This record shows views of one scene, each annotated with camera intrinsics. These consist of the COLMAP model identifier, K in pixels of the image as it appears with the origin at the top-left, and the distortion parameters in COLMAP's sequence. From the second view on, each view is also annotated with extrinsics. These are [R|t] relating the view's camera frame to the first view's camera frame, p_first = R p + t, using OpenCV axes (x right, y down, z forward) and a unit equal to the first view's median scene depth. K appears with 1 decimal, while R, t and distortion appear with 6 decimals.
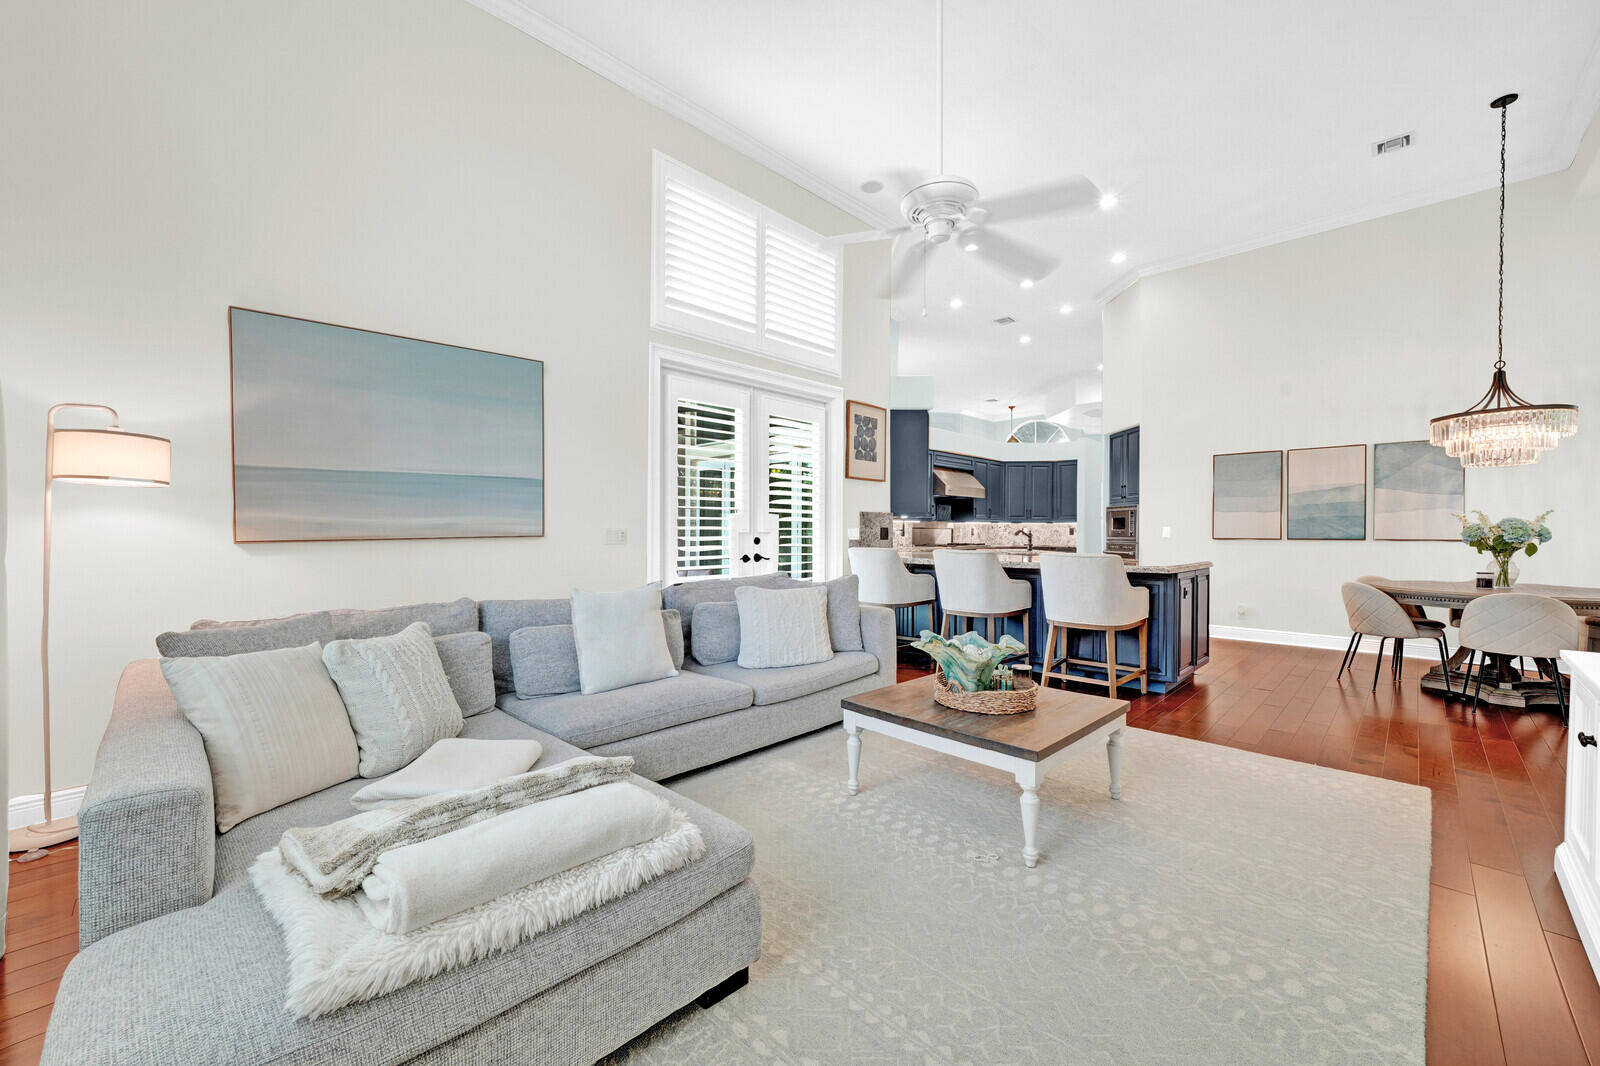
lens RADIAL K [[627.8, 0, 799.6], [0, 627.8, 545.0], [0, 0, 1]] dist [0.000113, 0.000086]
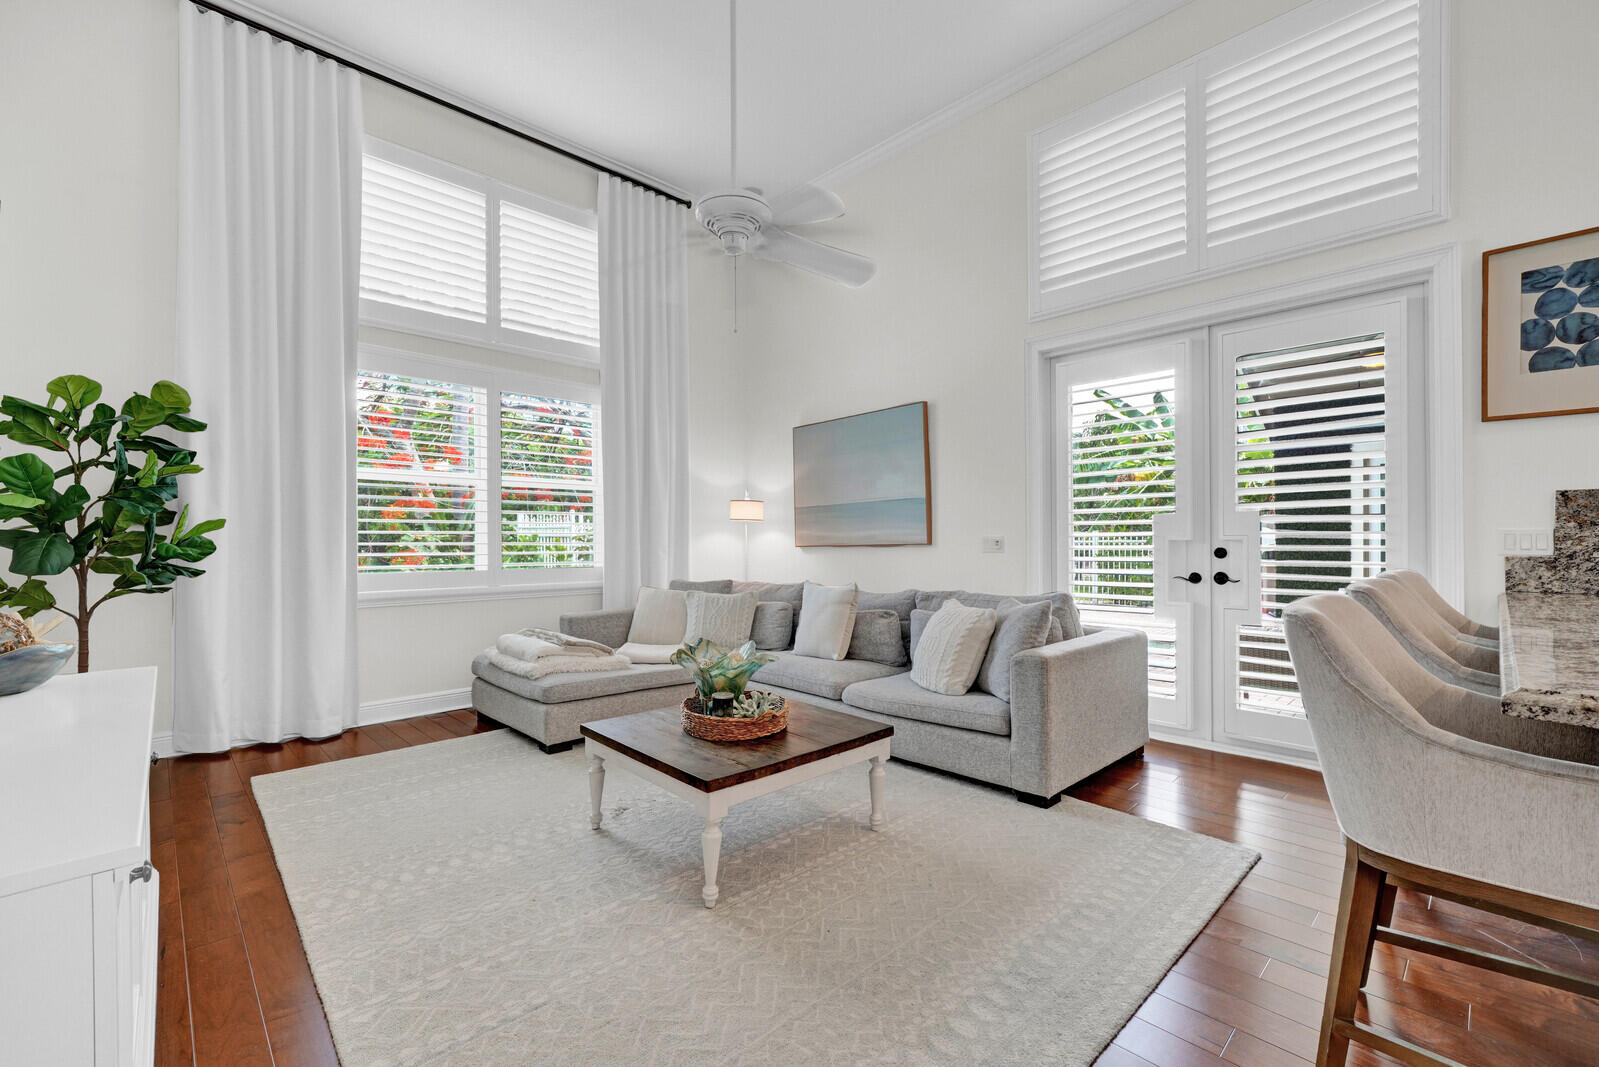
lens RADIAL K [[678.0, 0, 799.5], [0, 678.0, 533.5], [0, 0, 1]] dist [0.017701, 0.000133]
pose [[-0.024355, -0.009080, -0.999662, 0.572586], [-0.015130, 0.999848, -0.008713, -0.011910], [0.999589, 0.014912, -0.024489, 0.491430]]
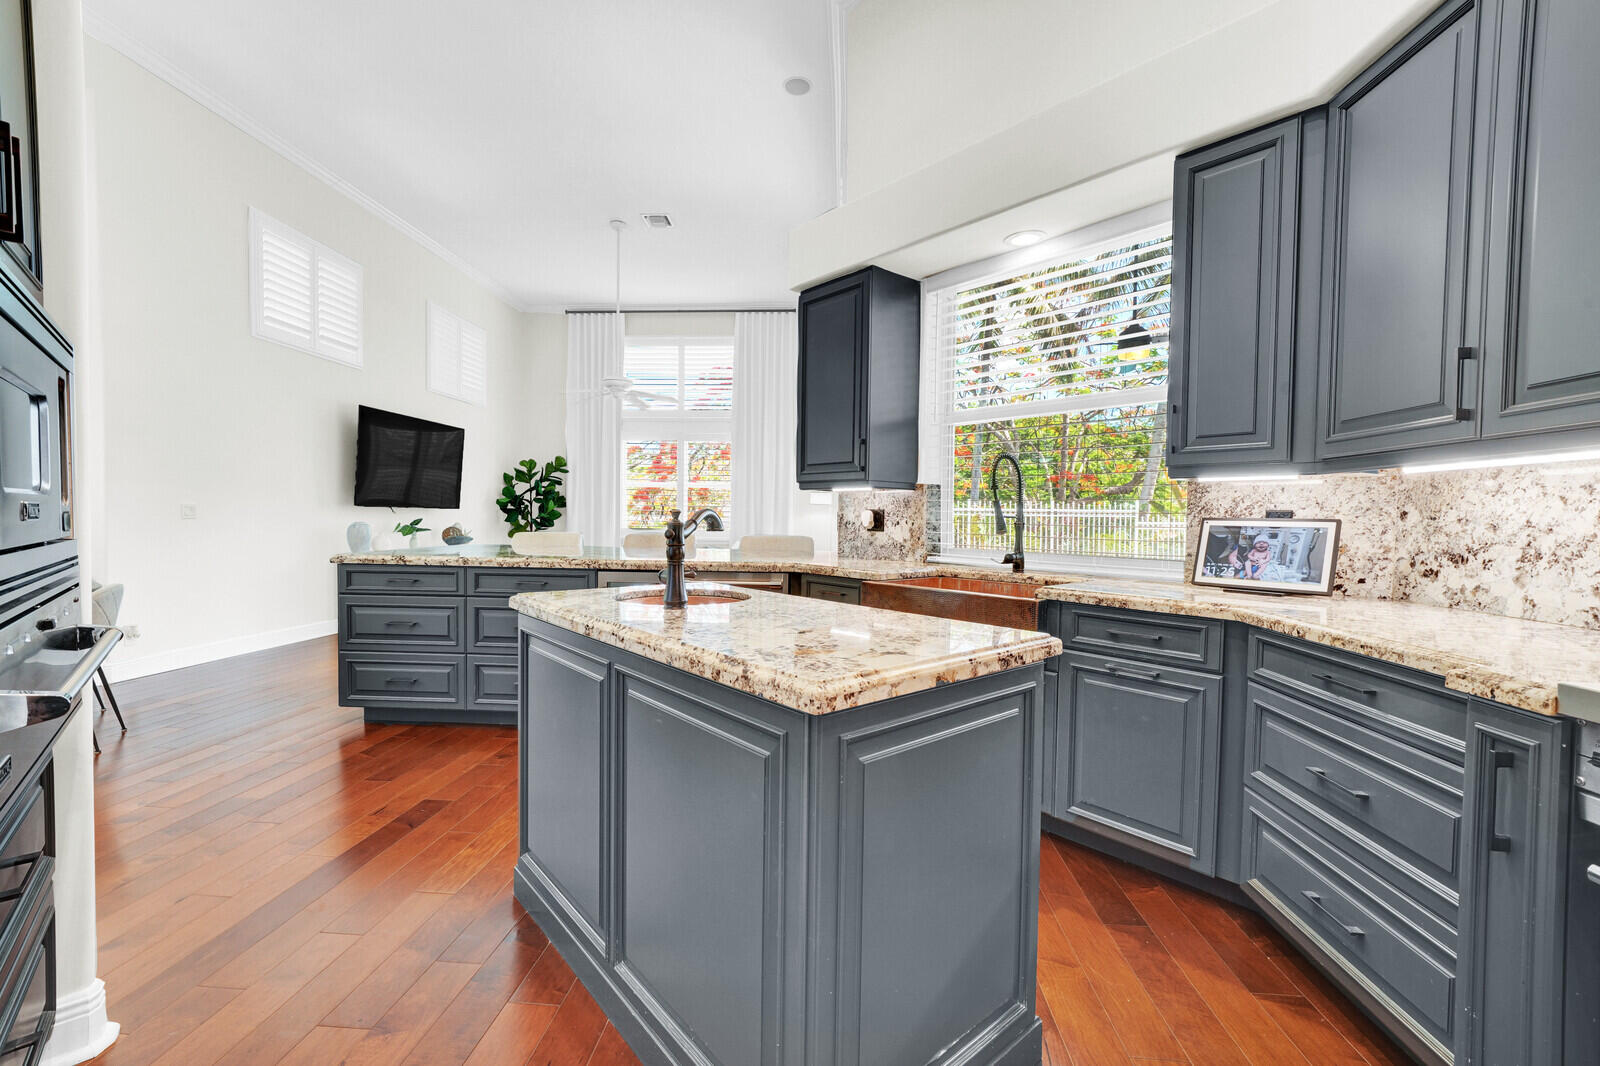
lens RADIAL K [[655.2, 0, 805.9], [0, 655.2, 538.2], [0, 0, 1]] dist [-0.000186, -0.000058]
pose [[-0.754277, 0.006915, -0.656520, 0.595426], [-0.031018, 0.998453, 0.046153, -0.031434], [0.655824, 0.055176, -0.752895, 1.487655]]
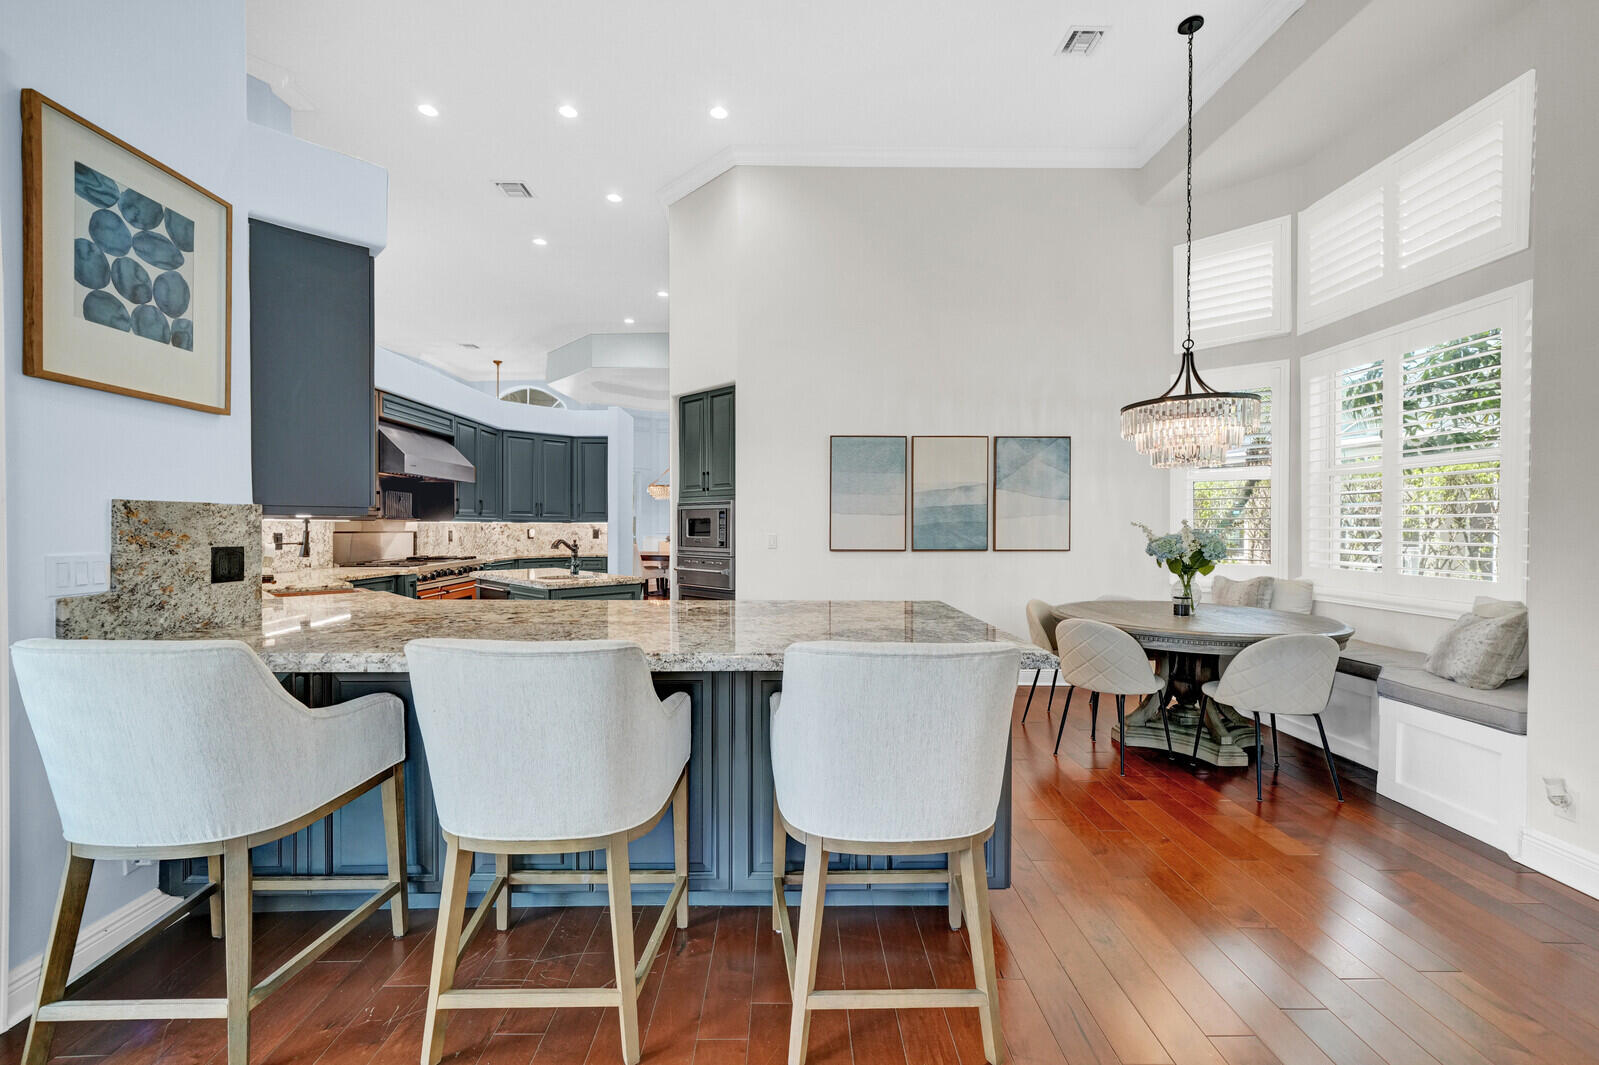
lens RADIAL K [[646.1, 0, 798.1], [0, 646.1, 531.3], [0, 0, 1]] dist [-0.000304, 0.000134]
pose [[0.699153, -0.006373, 0.714943, 0.103367], [0.014689, 0.999877, -0.005452, -0.030765], [-0.714821, 0.014313, 0.699161, 0.542316]]
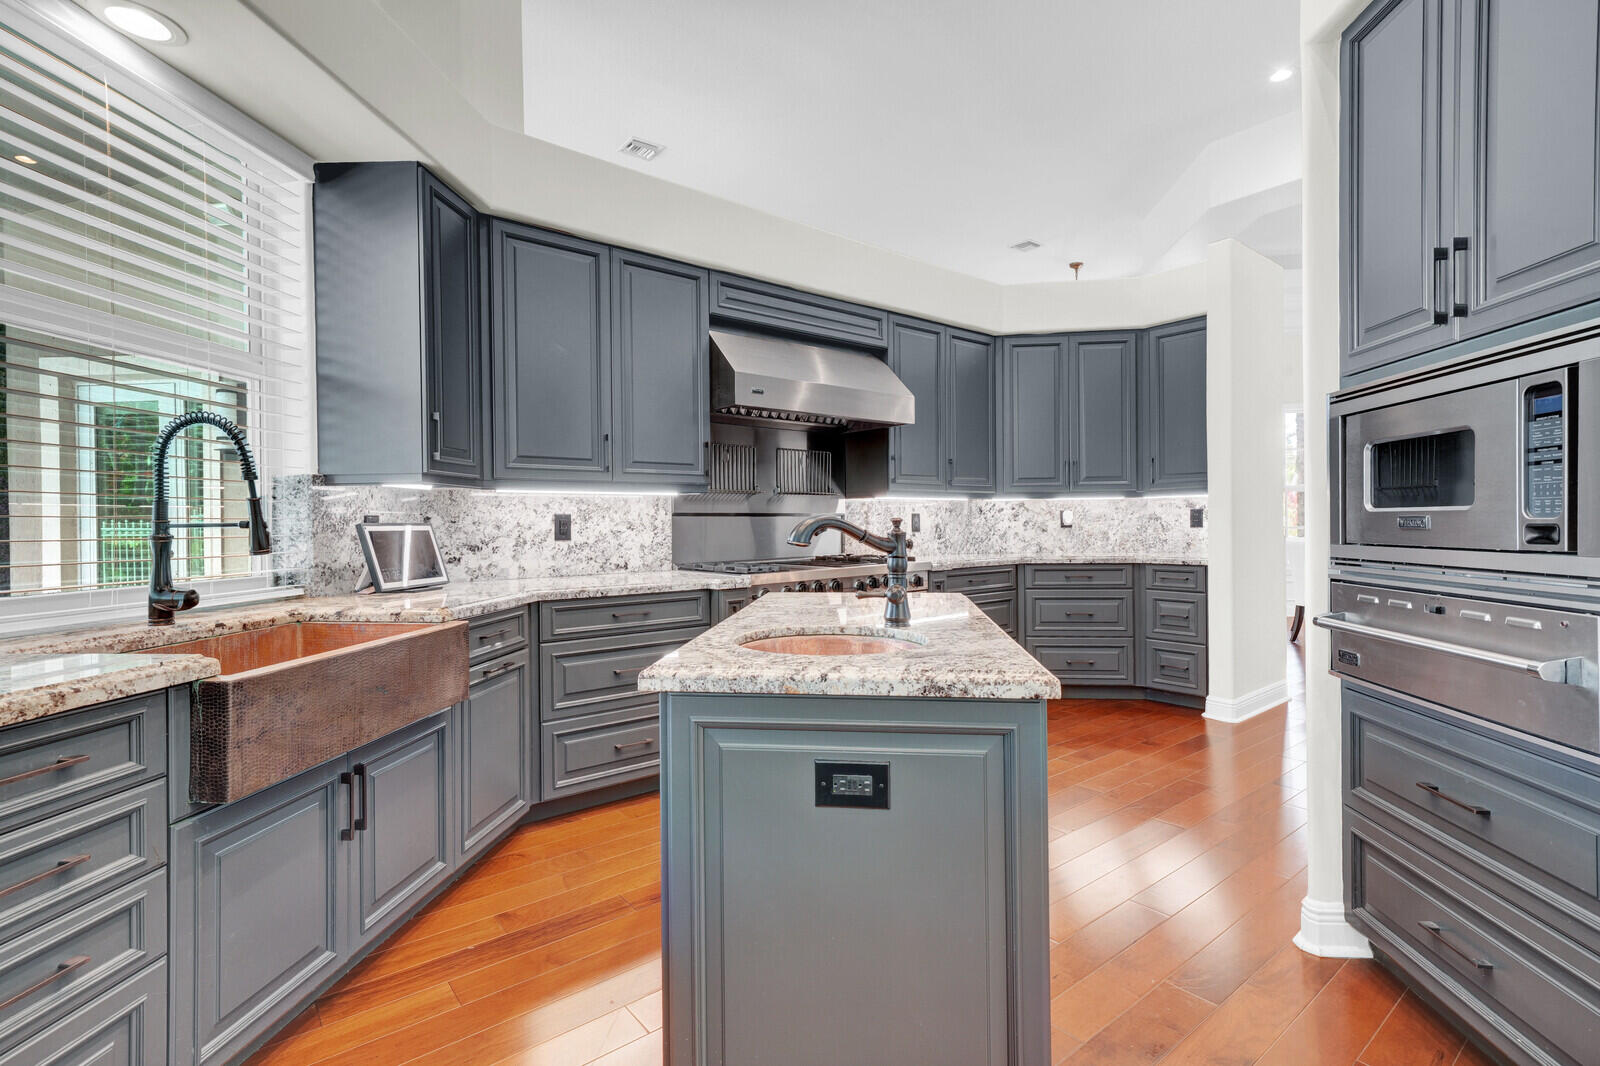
lens RADIAL K [[734.2, 0, 794.9], [0, 734.2, 527.8], [0, 0, 1]] dist [0.002290, 0.000218]
pose [[0.991512, -0.013111, -0.129350, 0.461836], [0.011262, 0.999824, -0.015018, -0.021511], [0.129524, 0.013434, 0.991485, 0.979697]]
